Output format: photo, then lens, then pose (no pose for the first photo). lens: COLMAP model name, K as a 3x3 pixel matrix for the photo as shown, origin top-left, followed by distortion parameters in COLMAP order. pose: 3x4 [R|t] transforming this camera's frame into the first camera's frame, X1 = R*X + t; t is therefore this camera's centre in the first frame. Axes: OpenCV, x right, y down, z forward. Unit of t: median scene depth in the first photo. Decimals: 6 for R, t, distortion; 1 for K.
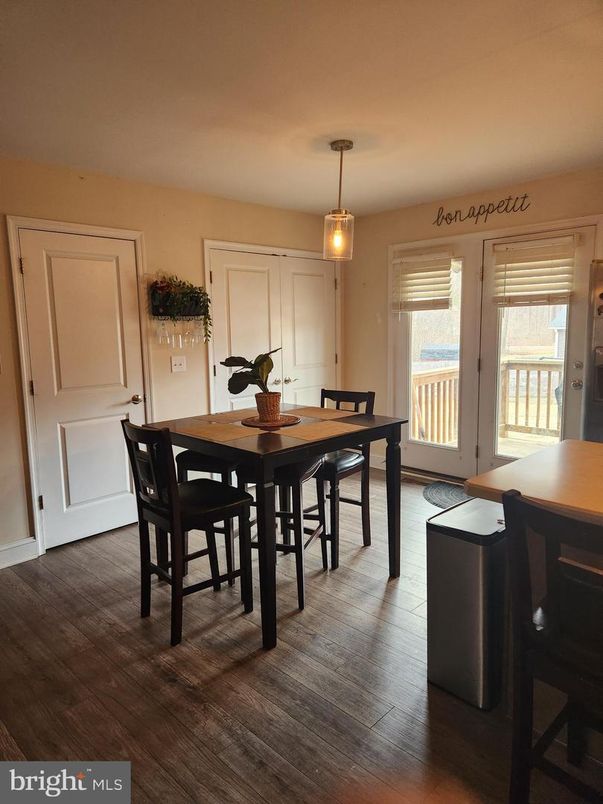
lens RADIAL K [[536.1, 0, 298.4], [0, 536.1, 397.3], [0, 0, 1]] dist [0.114444, -0.056113]
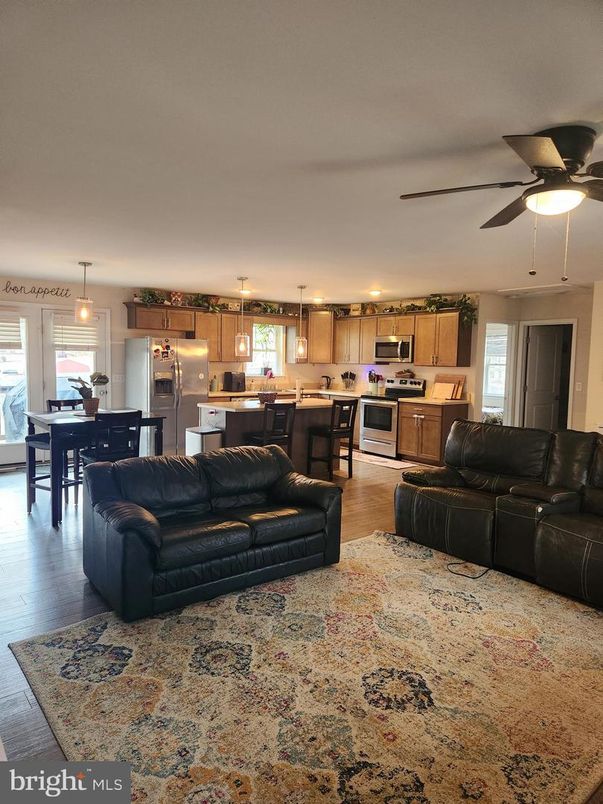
lens RADIAL K [[536.1, 0, 298.4], [0, 536.1, 397.3], [0, 0, 1]] dist [0.114444, -0.056113]
pose [[0.123180, -0.049797, 0.991134, -1.227921], [0.118411, 0.992343, 0.035141, 0.006049], [-0.985295, 0.113032, 0.128133, 0.072470]]
